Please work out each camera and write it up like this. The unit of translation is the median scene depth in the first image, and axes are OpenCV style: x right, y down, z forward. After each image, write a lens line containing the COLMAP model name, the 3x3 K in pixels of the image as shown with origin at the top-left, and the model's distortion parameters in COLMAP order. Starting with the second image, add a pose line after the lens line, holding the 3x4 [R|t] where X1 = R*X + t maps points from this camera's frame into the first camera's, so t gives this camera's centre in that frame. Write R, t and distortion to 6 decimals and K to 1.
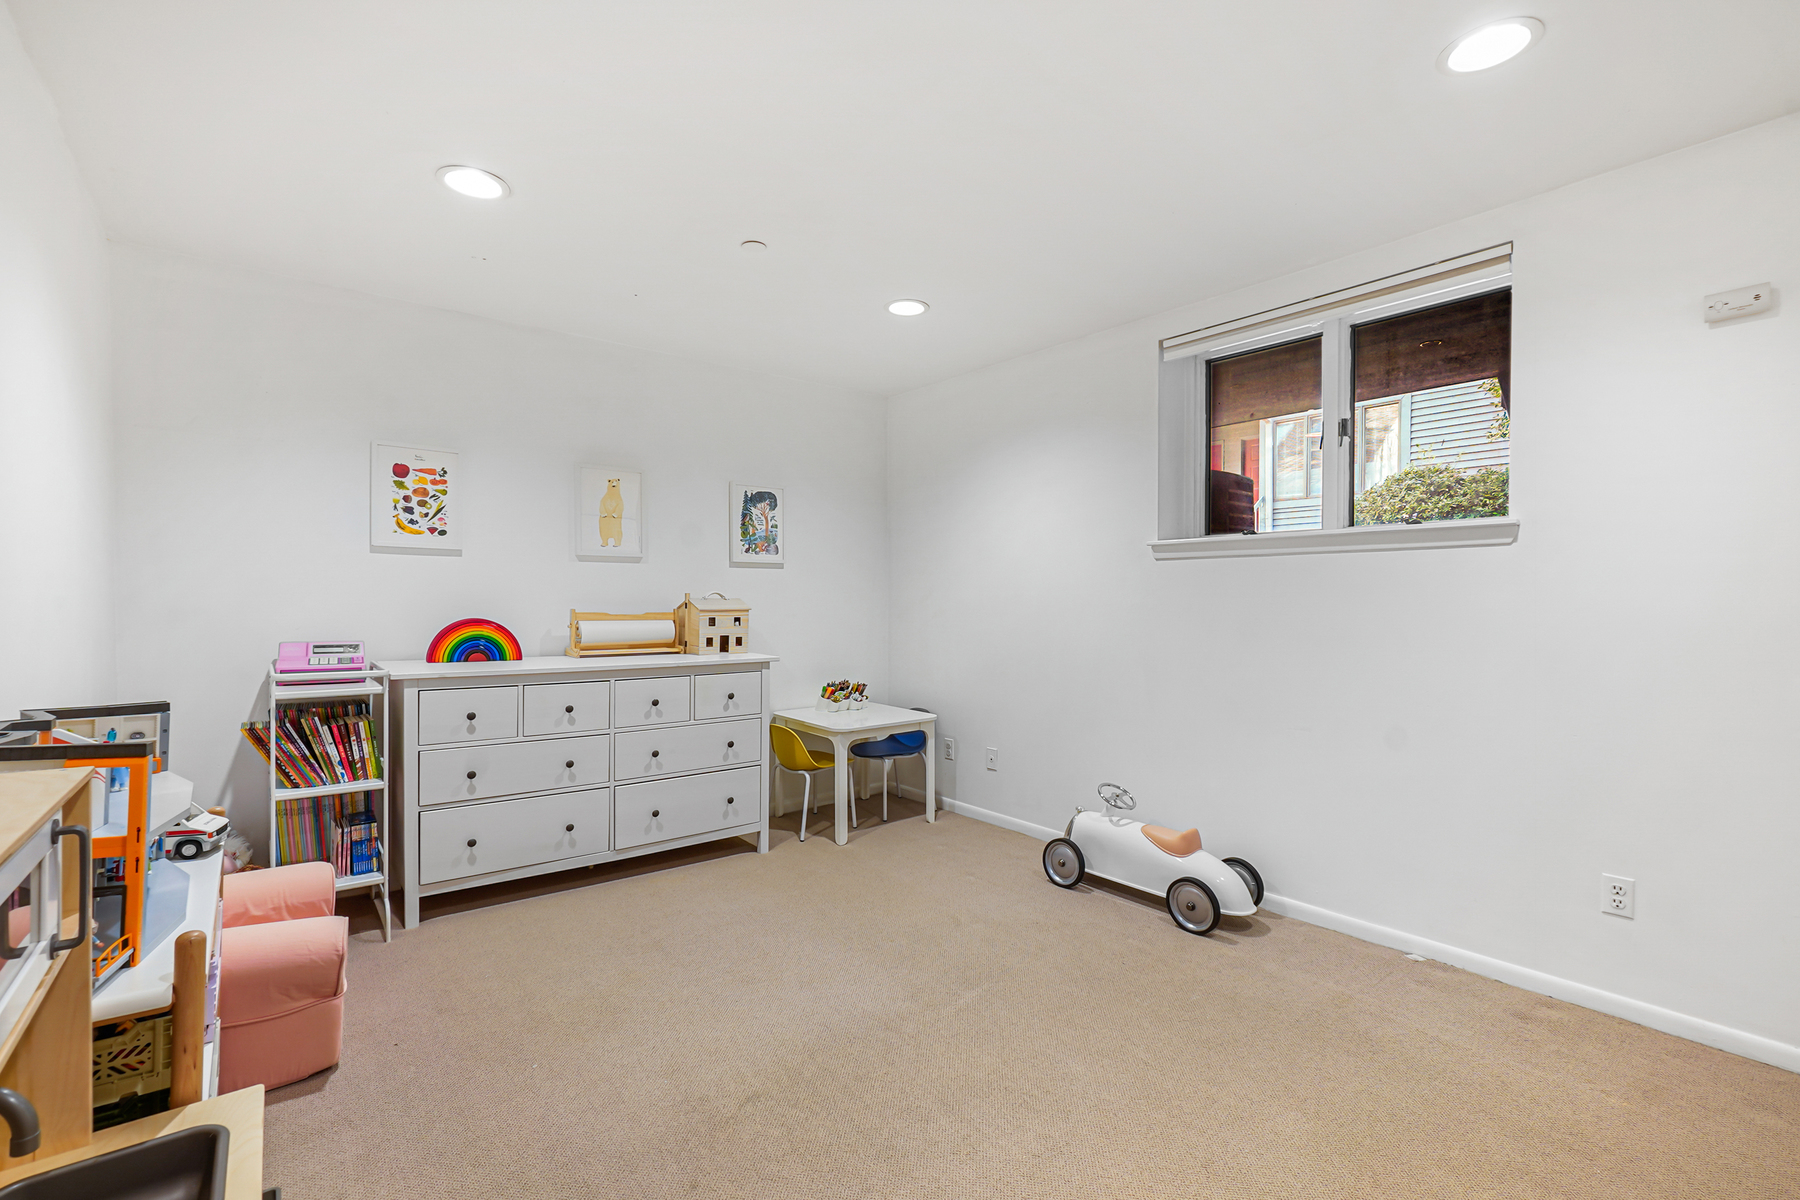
lens RADIAL K [[789.5, 0, 894.7], [0, 789.5, 599.8], [0, 0, 1]] dist [-0.004587, -0.000096]
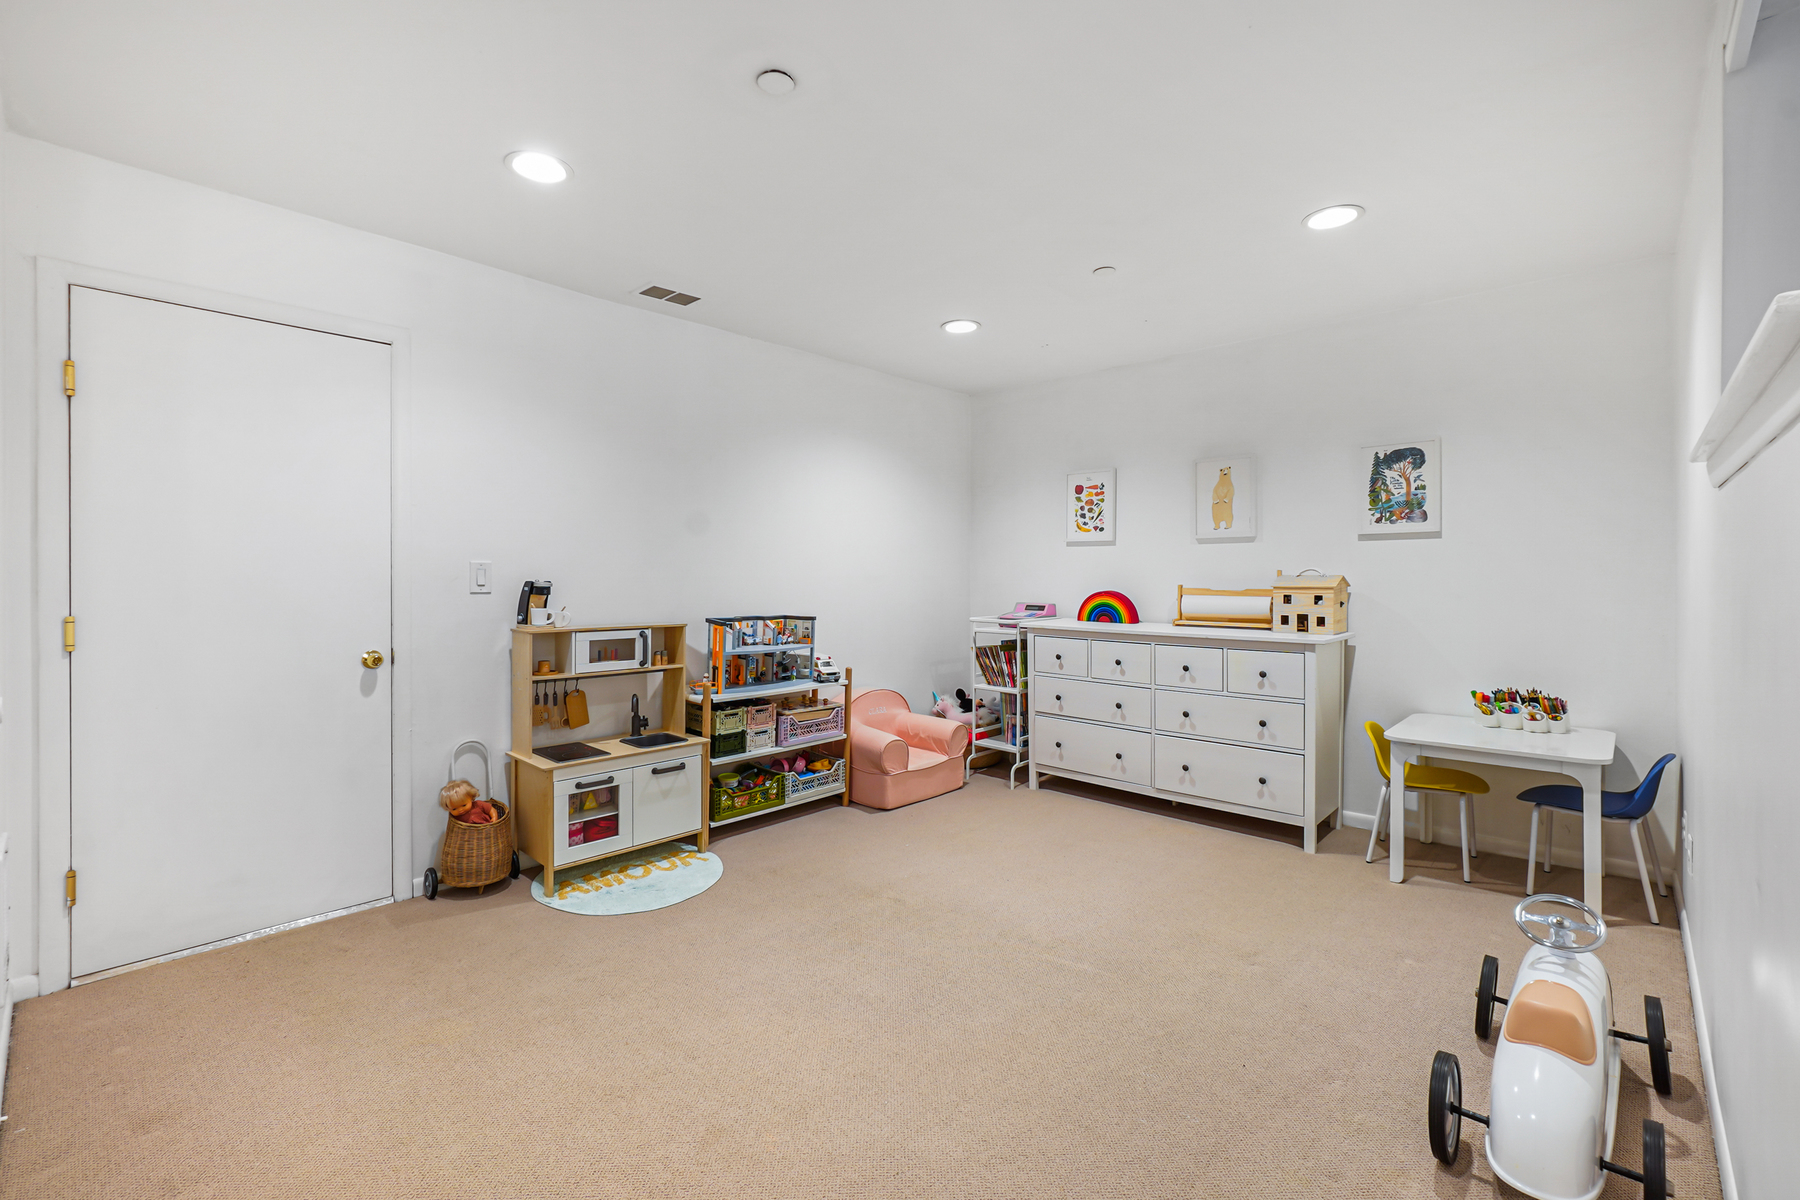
lens RADIAL K [[769.4, 0, 867.5], [0, 769.4, 559.1], [0, 0, 1]] dist [-0.000480, 0.000014]
pose [[0.126261, -0.022622, -0.991739, 0.687349], [0.003653, 0.999744, -0.022339, -0.002752], [0.991990, -0.000802, 0.126311, 0.387124]]
